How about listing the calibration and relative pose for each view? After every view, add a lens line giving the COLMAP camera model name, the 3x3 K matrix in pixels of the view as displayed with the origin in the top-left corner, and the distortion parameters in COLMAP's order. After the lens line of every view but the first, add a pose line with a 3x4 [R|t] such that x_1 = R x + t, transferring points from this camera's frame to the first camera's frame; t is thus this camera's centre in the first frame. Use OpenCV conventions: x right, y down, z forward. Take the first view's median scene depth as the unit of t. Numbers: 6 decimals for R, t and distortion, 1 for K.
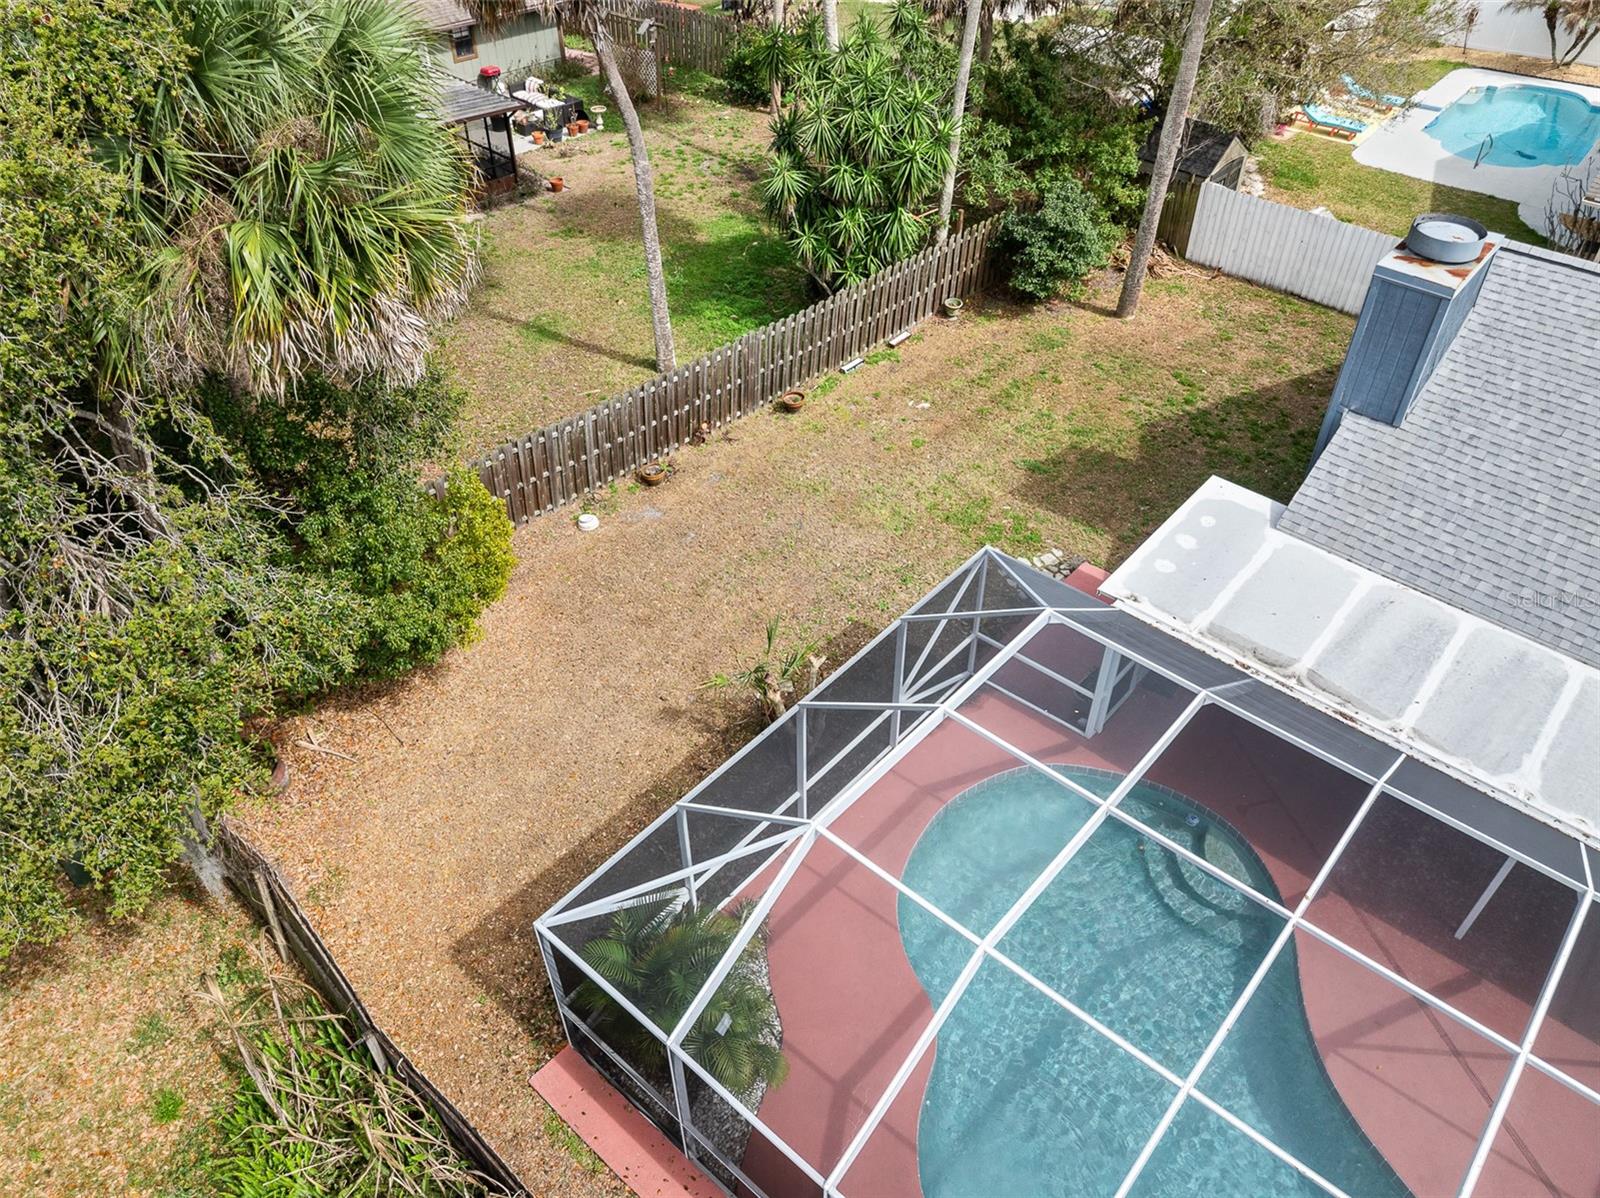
lens RADIAL K [[1118.7, 0, 800.0], [0, 1118.7, 599.0], [0, 0, 1]] dist [-0.043072, 0.006403]
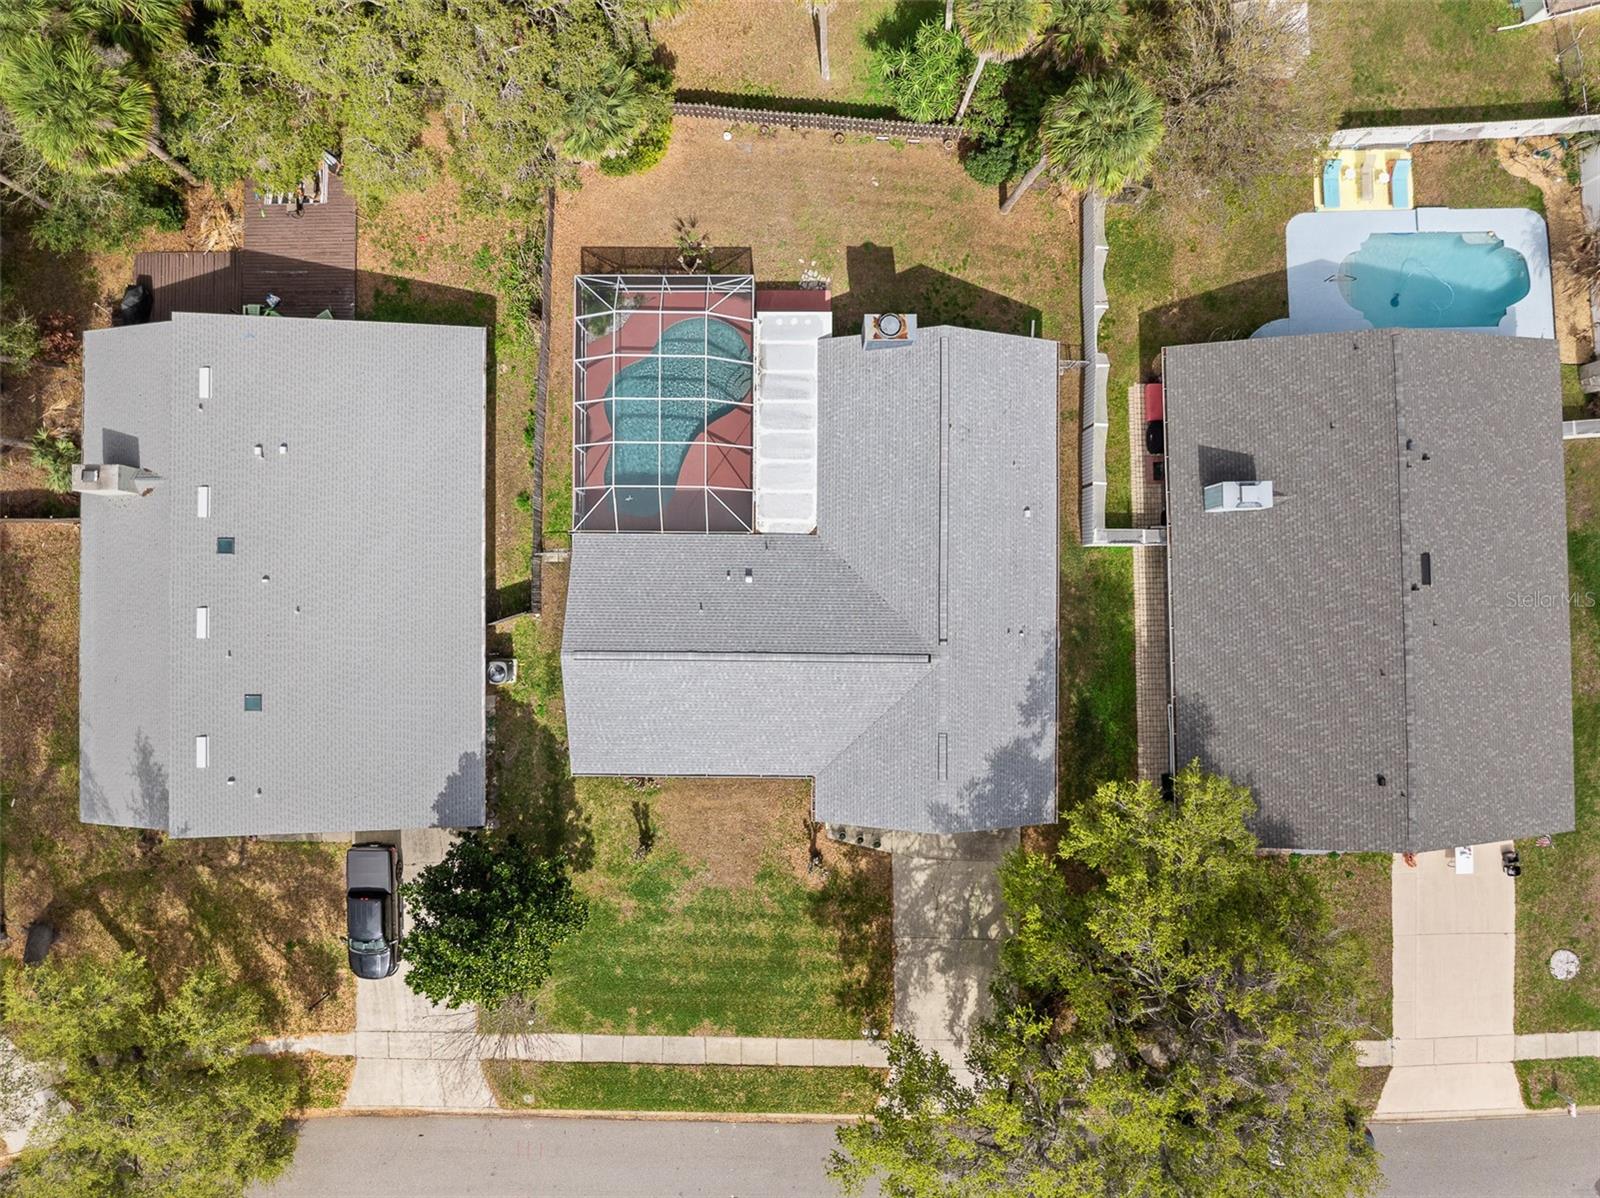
lens RADIAL K [[1118.7, 0, 800.0], [0, 1118.7, 599.0], [0, 0, 1]] dist [-0.043072, 0.006403]
pose [[0.660843, 0.750488, -0.007440, 0.704580], [-0.499183, 0.446916, 0.742349, -1.490327], [0.560449, -0.486862, 0.669972, -1.085155]]
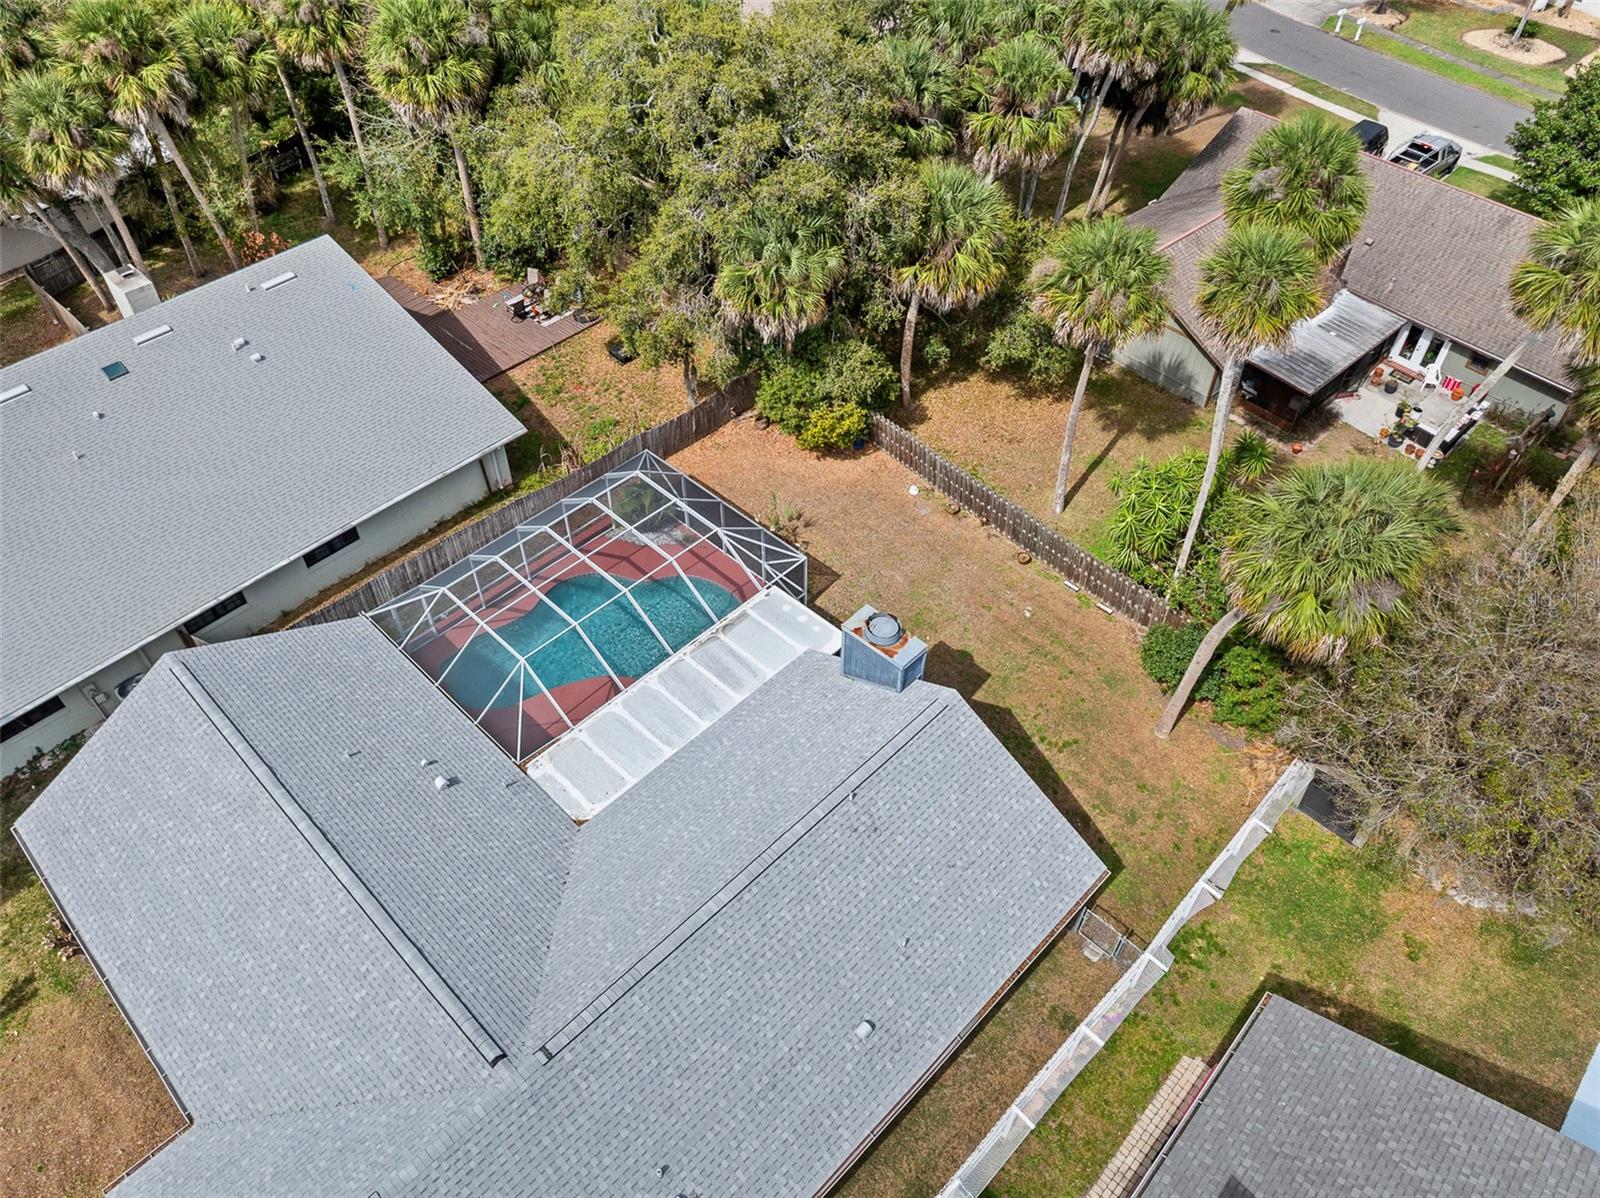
lens RADIAL K [[1118.7, 0, 800.0], [0, 1118.7, 599.0], [0, 0, 1]] dist [-0.043072, 0.006403]
pose [[-0.042430, 0.726034, -0.686348, 1.326632], [-0.670840, 0.488377, 0.558087, -0.938172], [0.740387, 0.484109, 0.466331, -0.037068]]
